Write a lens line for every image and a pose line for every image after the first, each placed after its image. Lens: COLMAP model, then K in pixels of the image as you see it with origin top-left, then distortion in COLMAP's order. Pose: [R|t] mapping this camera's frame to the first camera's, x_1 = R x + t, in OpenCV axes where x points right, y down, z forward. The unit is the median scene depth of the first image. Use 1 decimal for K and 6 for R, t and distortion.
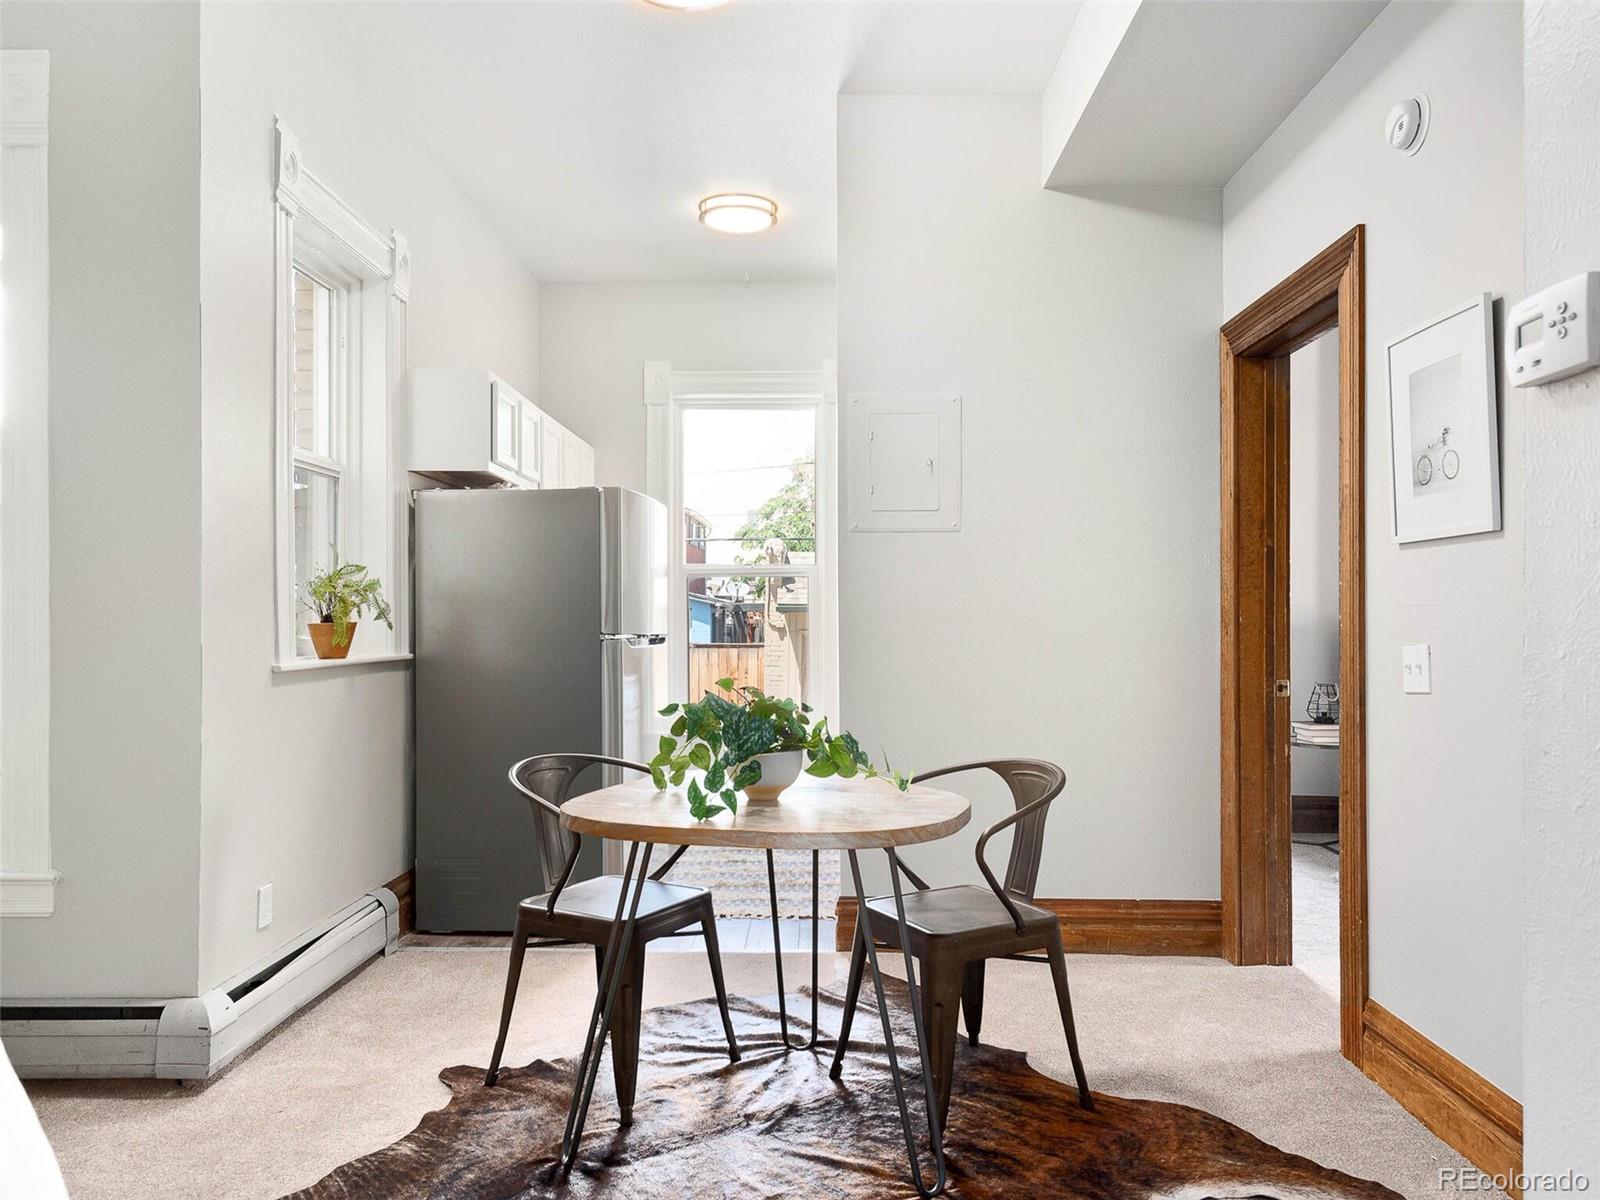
lens RADIAL K [[1131.8, 0, 801.9], [0, 1131.8, 613.2], [0, 0, 1]] dist [0.027313, -0.012711]
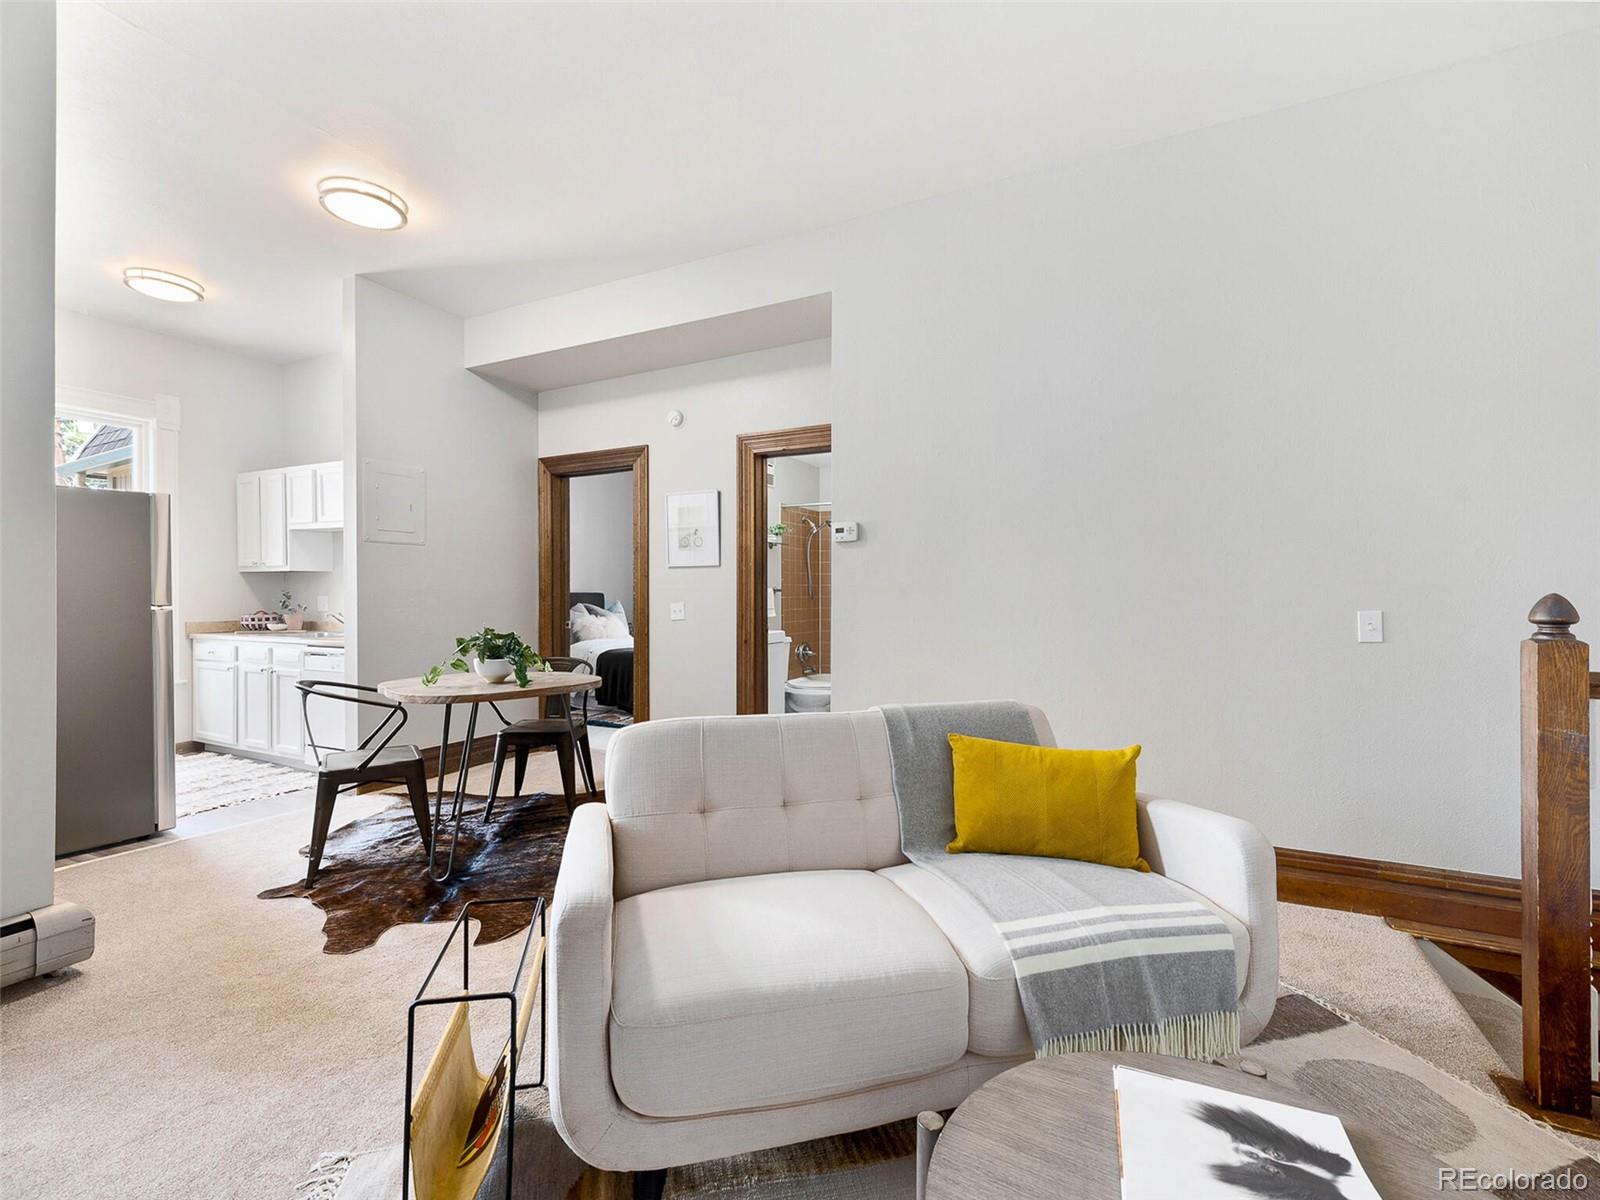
lens RADIAL K [[710.4, 0, 811.8], [0, 710.4, 594.5], [0, 0, 1]] dist [0.013323, -0.003664]
pose [[0.434256, -0.001174, 0.900789, -0.663029], [-0.003199, 0.999991, 0.002846, 0.000472], [-0.900784, -0.004117, 0.434249, -0.046742]]
